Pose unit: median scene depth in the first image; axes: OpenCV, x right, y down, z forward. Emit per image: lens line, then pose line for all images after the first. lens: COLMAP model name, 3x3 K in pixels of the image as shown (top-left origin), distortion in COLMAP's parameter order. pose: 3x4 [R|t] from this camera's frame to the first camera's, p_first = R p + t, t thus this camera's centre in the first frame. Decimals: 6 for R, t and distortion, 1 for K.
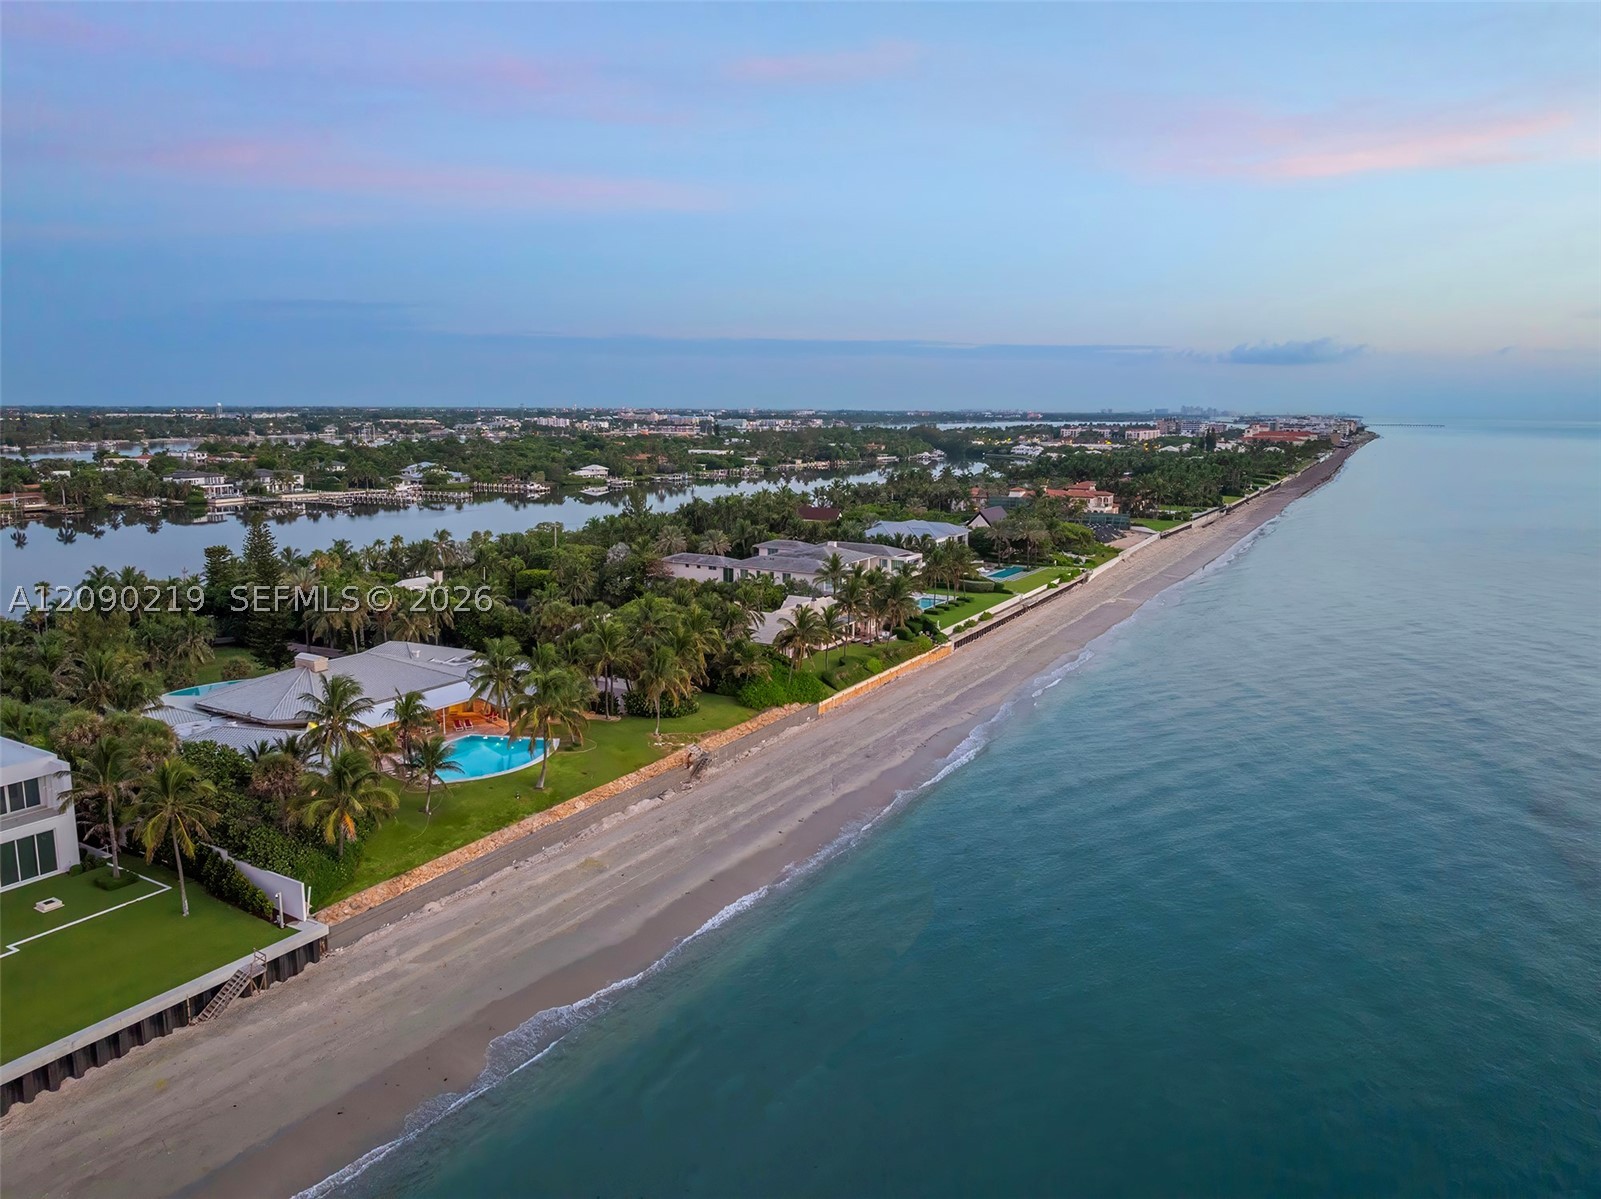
lens RADIAL K [[1122.3, 0, 811.5], [0, 1122.3, 593.4], [0, 0, 1]] dist [-0.031412, -0.001344]
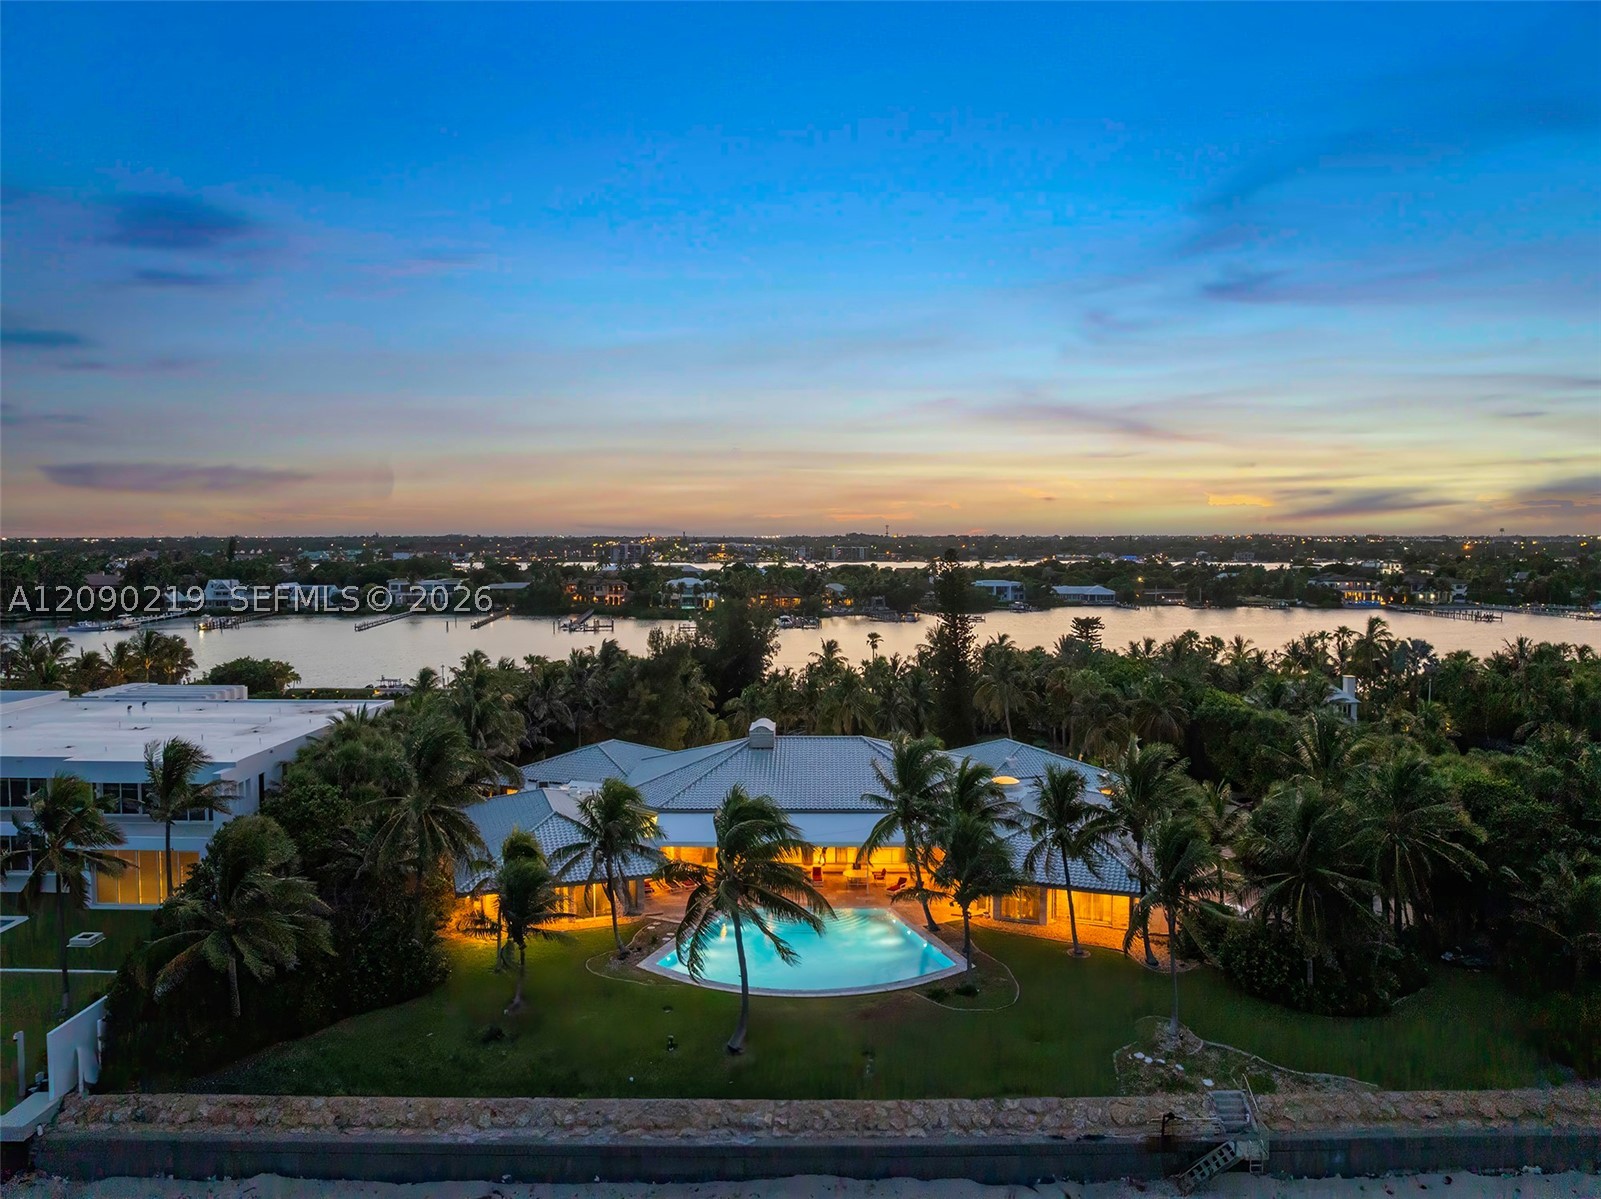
lens RADIAL K [[1122.3, 0, 804.8], [0, 1122.3, 603.8], [0, 0, 1]] dist [-0.031412, -0.001344]
pose [[0.482847, 0.042274, -0.874684, 0.129601], [-0.136297, 0.990290, -0.027378, -0.000668], [0.865033, 0.132437, 0.483920, 0.580948]]
